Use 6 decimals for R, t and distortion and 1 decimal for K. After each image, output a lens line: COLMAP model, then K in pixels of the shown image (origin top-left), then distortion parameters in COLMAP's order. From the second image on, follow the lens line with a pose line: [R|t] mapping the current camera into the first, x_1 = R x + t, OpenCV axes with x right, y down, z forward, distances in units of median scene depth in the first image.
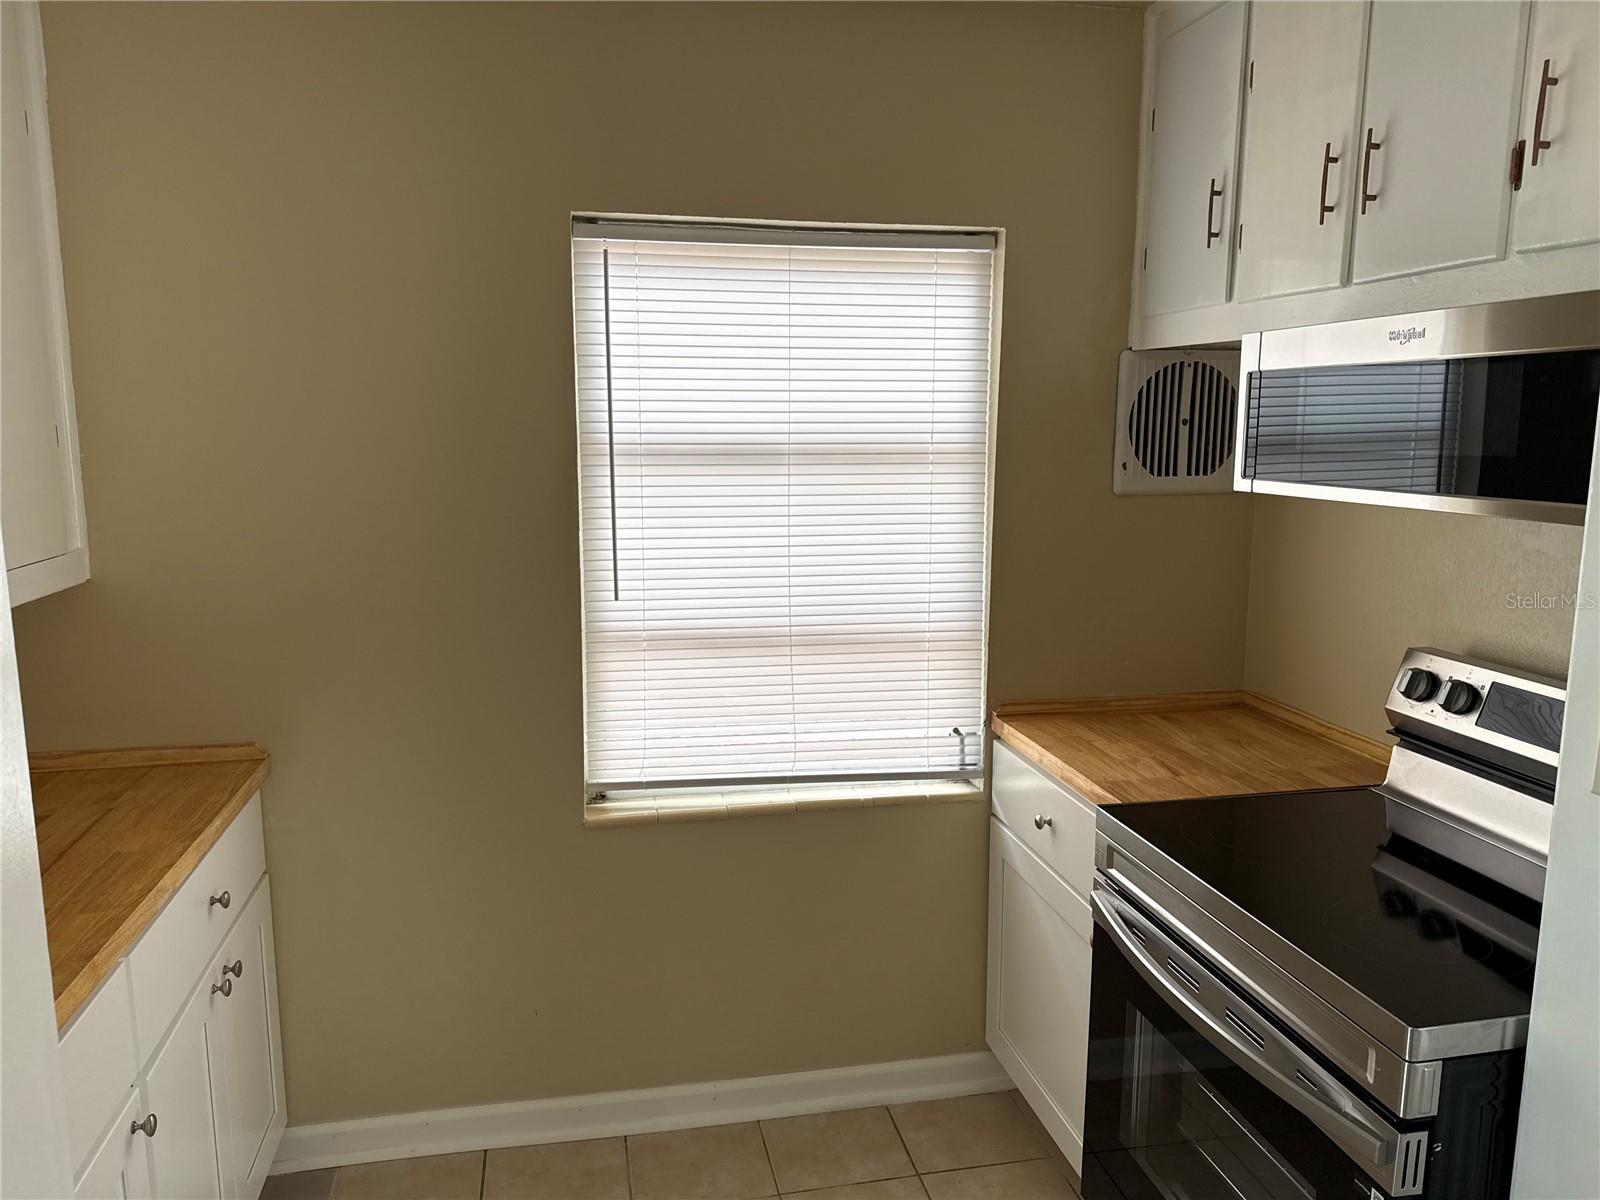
lens RADIAL K [[1122.4, 0, 793.5], [0, 1122.4, 601.5], [0, 0, 1]] dist [0.043579, -0.054617]
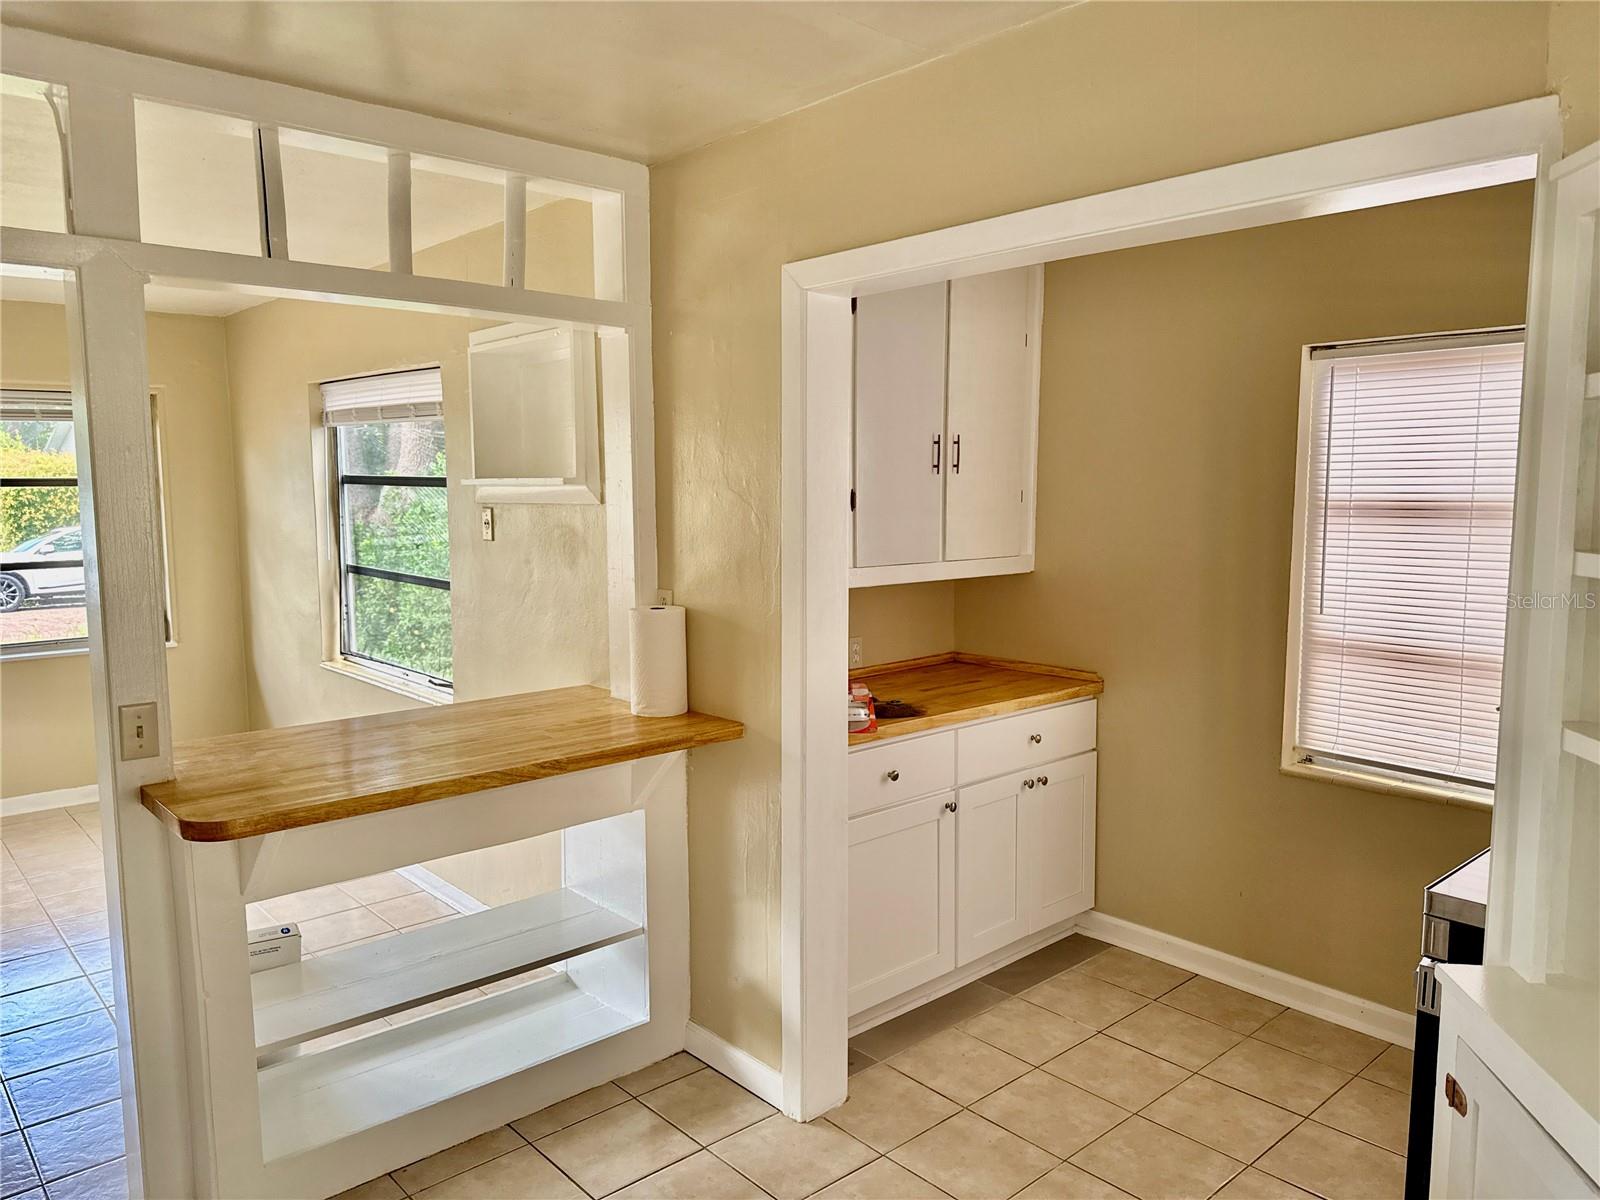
lens RADIAL K [[1122.4, 0, 798.8], [0, 1122.4, 601.0], [0, 0, 1]] dist [0.043579, -0.054617]
pose [[0.512628, 0.085791, -0.854314, 0.701971], [-0.131948, 0.991048, 0.020346, 0.039019], [0.848411, 0.102295, 0.519359, -0.271199]]
